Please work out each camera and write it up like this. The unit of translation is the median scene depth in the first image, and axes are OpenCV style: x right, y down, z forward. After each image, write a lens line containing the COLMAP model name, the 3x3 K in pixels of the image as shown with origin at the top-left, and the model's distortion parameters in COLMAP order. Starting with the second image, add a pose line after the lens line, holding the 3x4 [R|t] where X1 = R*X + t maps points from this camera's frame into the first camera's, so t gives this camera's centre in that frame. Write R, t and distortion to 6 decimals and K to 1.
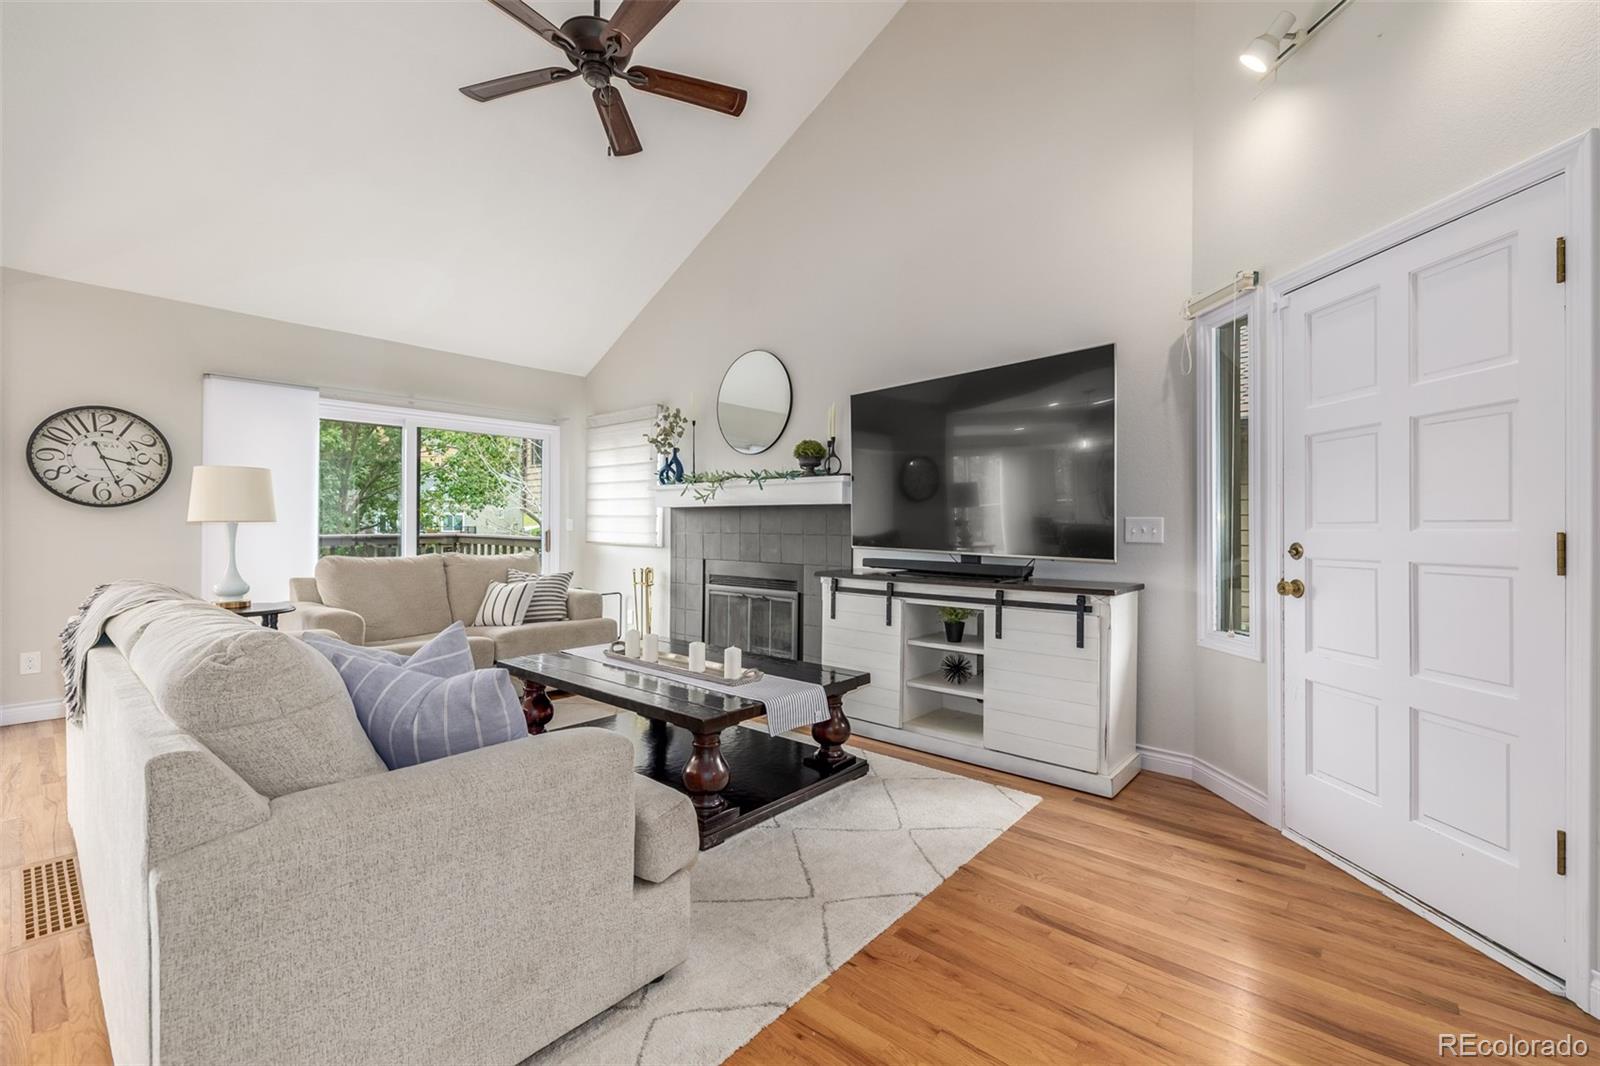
lens RADIAL K [[683.1, 0, 807.1], [0, 683.1, 529.5], [0, 0, 1]] dist [0.005563, -0.001365]
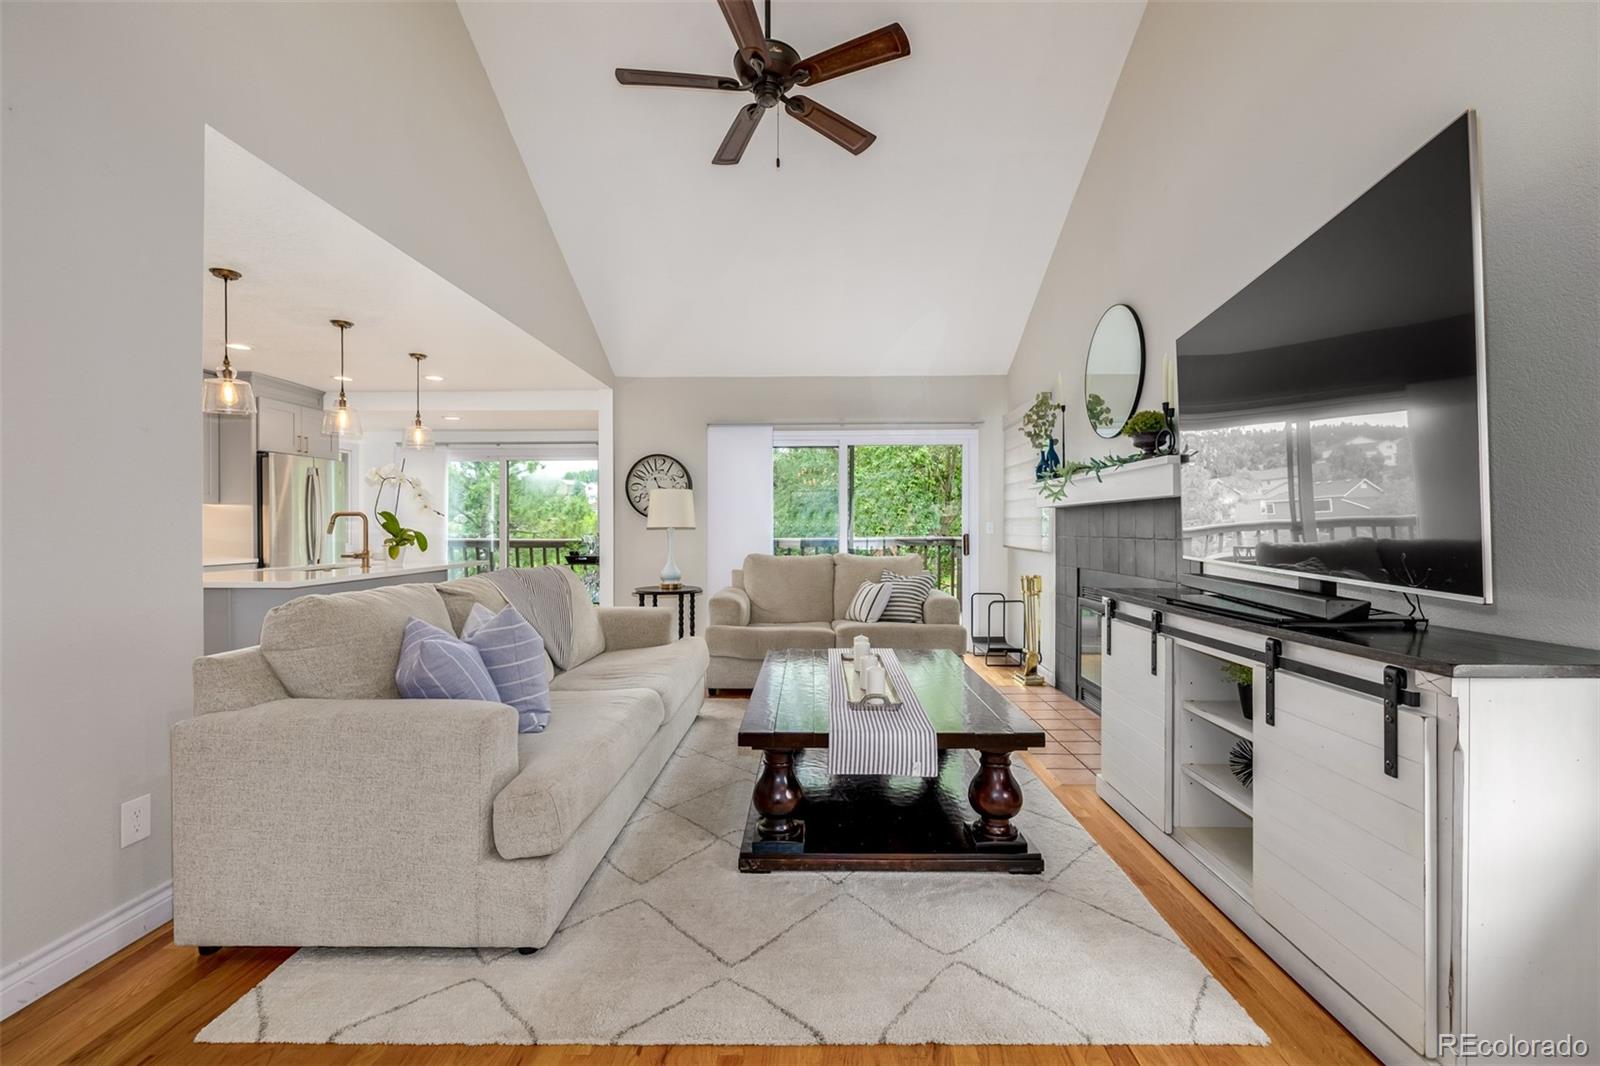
lens RADIAL K [[683.1, 0, 808.2], [0, 683.1, 528.7], [0, 0, 1]] dist [0.005563, -0.001365]
pose [[0.636634, -0.006659, -0.771137, 0.389405], [0.001205, 0.999970, -0.007640, 0.001713], [0.771165, 0.003935, 0.636623, 0.286630]]
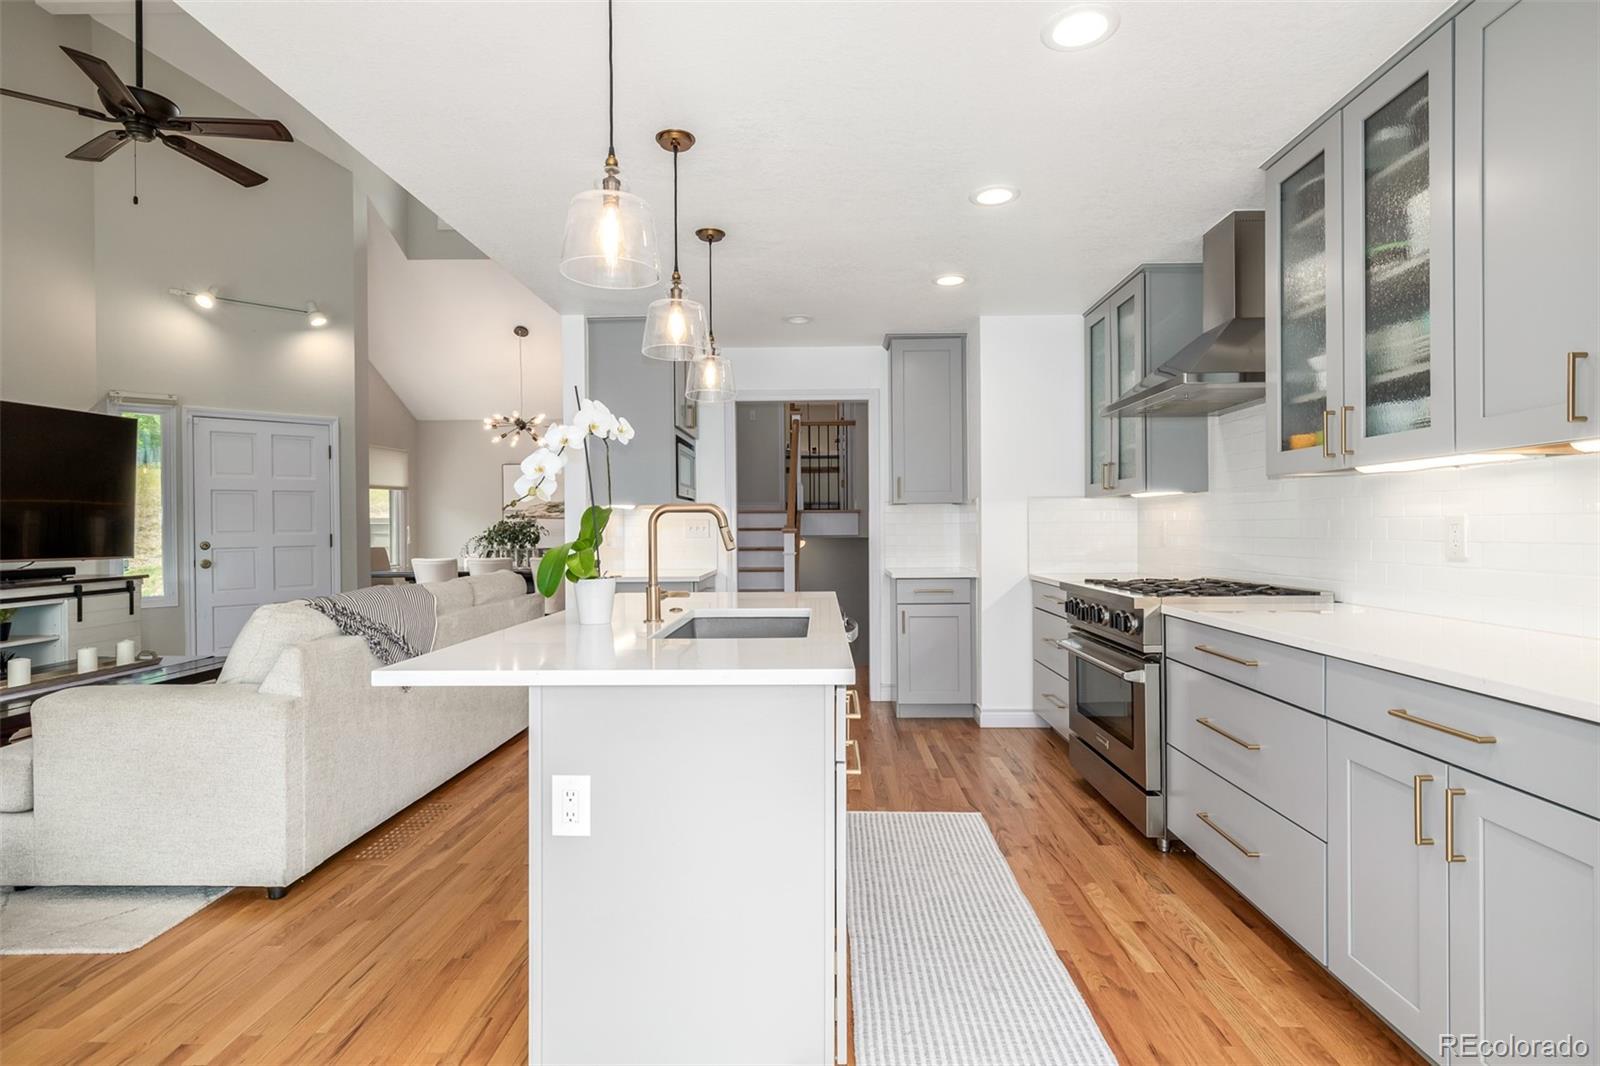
lens RADIAL K [[805.4, 0, 800.6], [0, 805.4, 532.3], [0, 0, 1]] dist [-0.000199, -0.001456]
pose [[-0.631313, -0.007744, 0.775490, -1.468232], [0.004131, 0.999902, 0.013347, -0.021738], [-0.775517, 0.011630, -0.631219, 0.741712]]
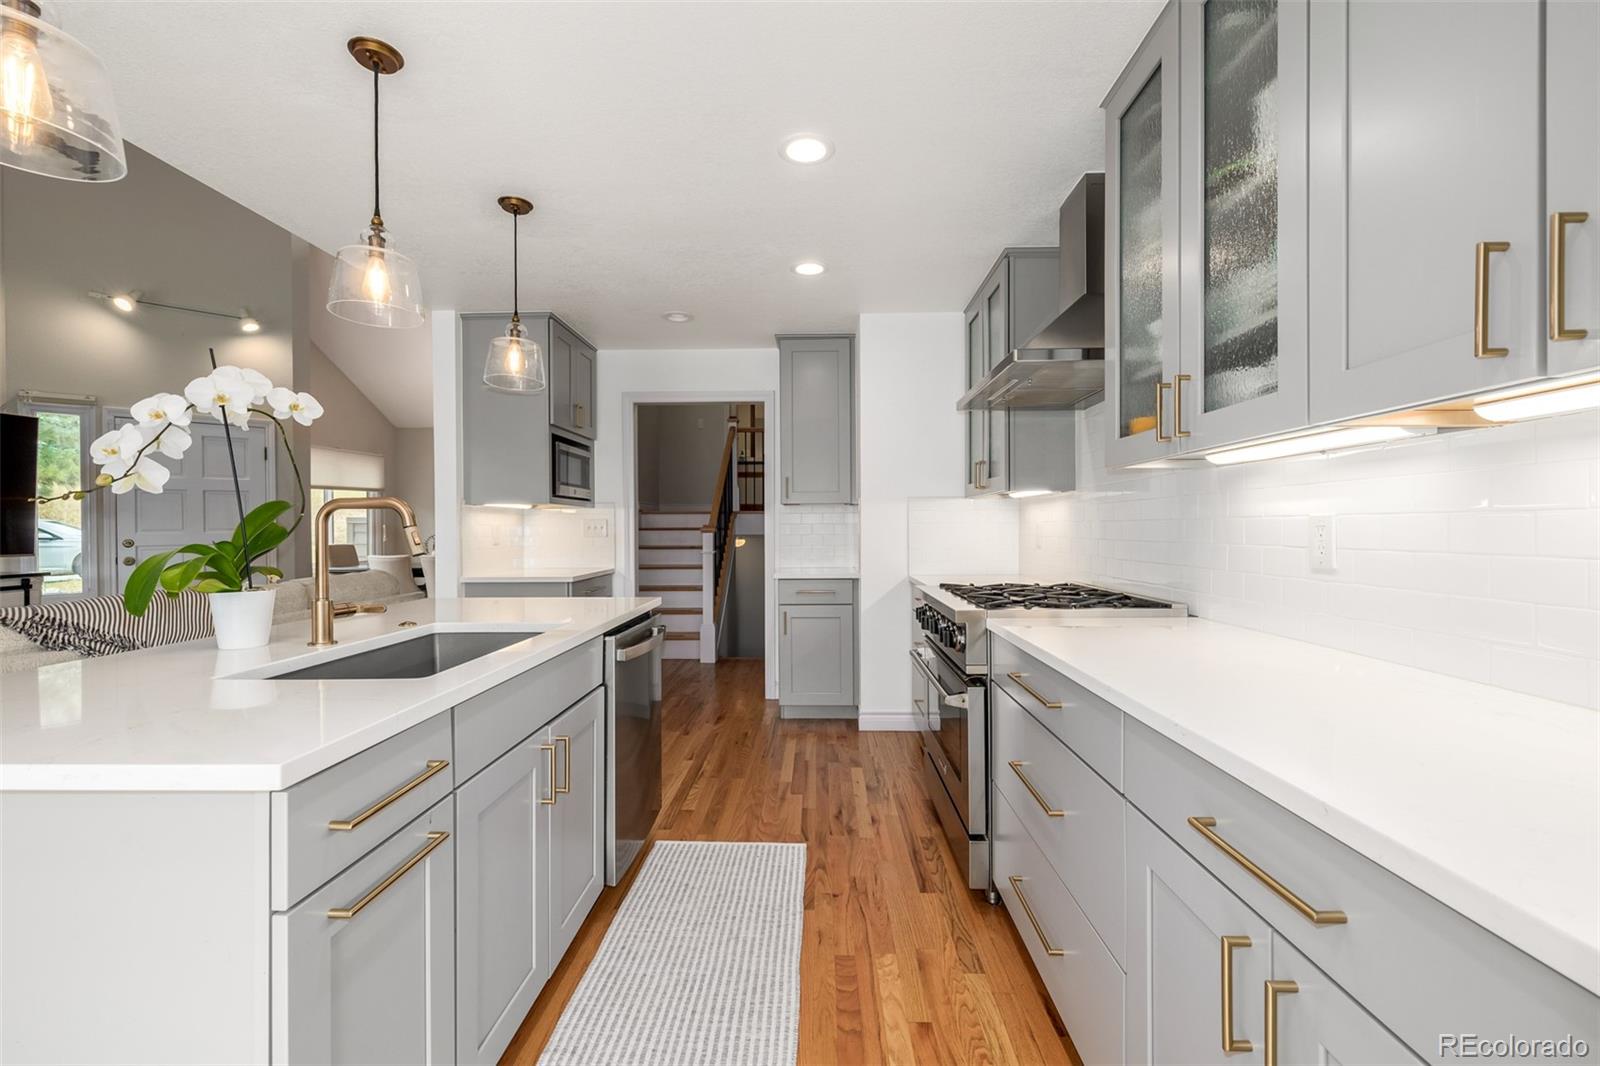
lens RADIAL K [[683.1, 0, 800.1], [0, 683.1, 531.5], [0, 0, 1]] dist [0.005563, -0.001365]
pose [[-0.630853, -0.010096, 0.775837, -1.430530], [0.001212, 0.999901, 0.013997, -0.020615], [-0.775902, 0.009770, -0.630778, 0.477312]]
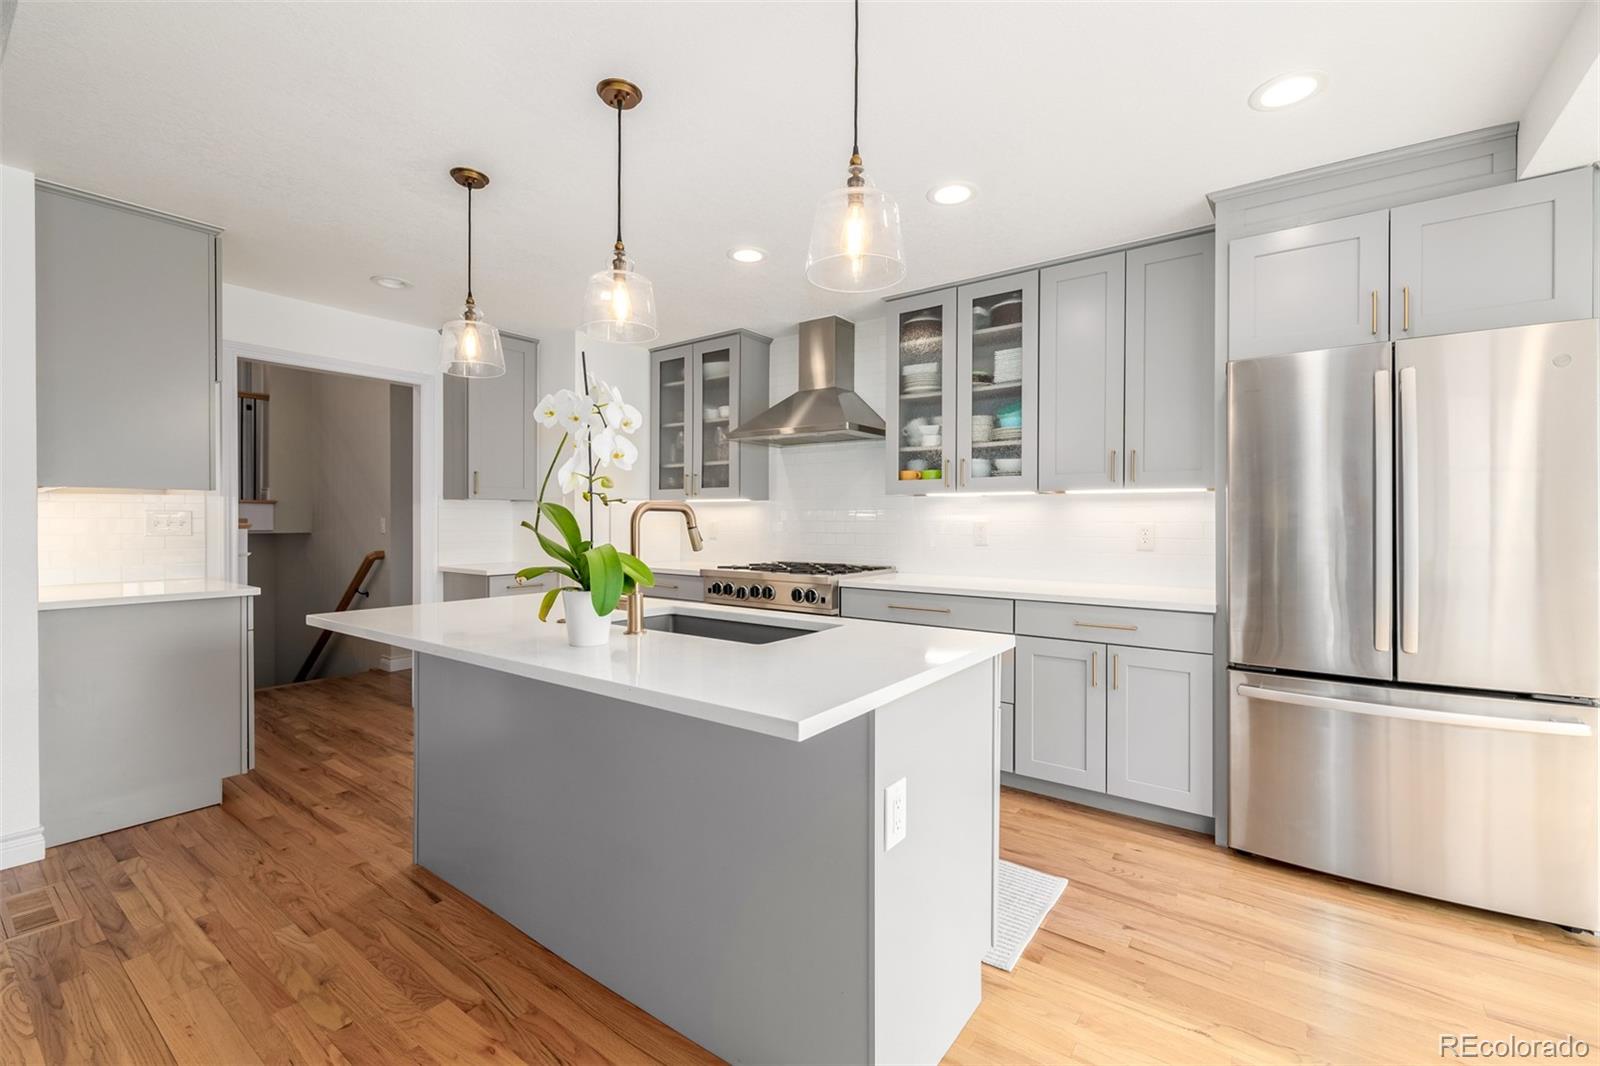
lens RADIAL K [[683.1, 0, 809.0], [0, 683.1, 530.9], [0, 0, 1]] dist [0.005563, -0.001365]
pose [[-0.997053, -0.009476, -0.076130, -1.003057], [-0.010854, 0.999784, 0.017712, -0.024487], [0.075946, 0.018487, -0.996941, 0.911275]]
